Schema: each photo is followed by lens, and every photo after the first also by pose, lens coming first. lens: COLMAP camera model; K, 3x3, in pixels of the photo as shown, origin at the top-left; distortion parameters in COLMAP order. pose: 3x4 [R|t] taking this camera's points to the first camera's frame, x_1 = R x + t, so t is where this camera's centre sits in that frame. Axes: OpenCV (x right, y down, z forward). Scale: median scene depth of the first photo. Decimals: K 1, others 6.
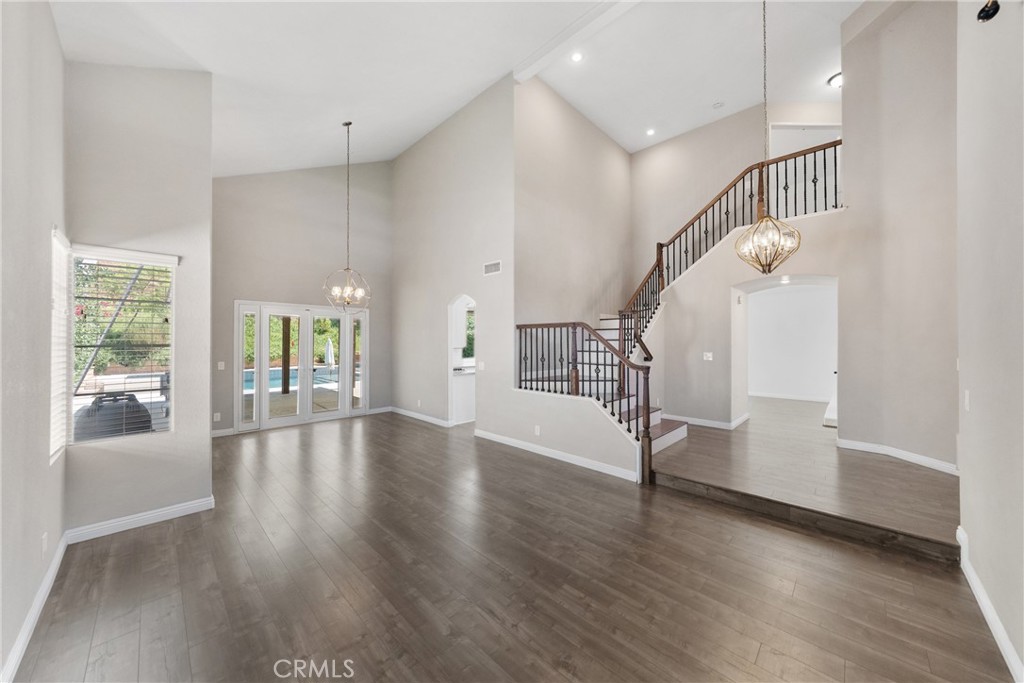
lens RADIAL K [[359.0, 0, 505.8], [0, 359.0, 343.1], [0, 0, 1]] dist [-0.000221, 0.000026]
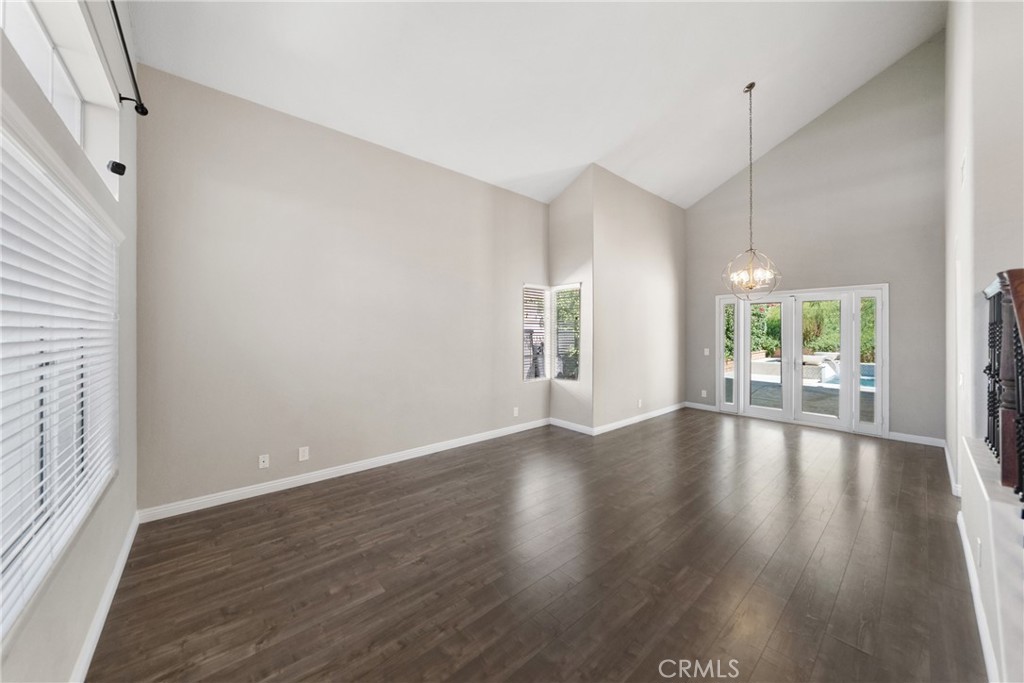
lens RADIAL K [[359.0, 0, 507.8], [0, 359.0, 333.1], [0, 0, 1]] dist [-0.000221, 0.000026]
pose [[-0.103311, 0.000258, -0.994649, 0.527099], [-0.001256, 0.999999, 0.000389, 0.002428], [0.994648, 0.001289, -0.103311, 0.510107]]
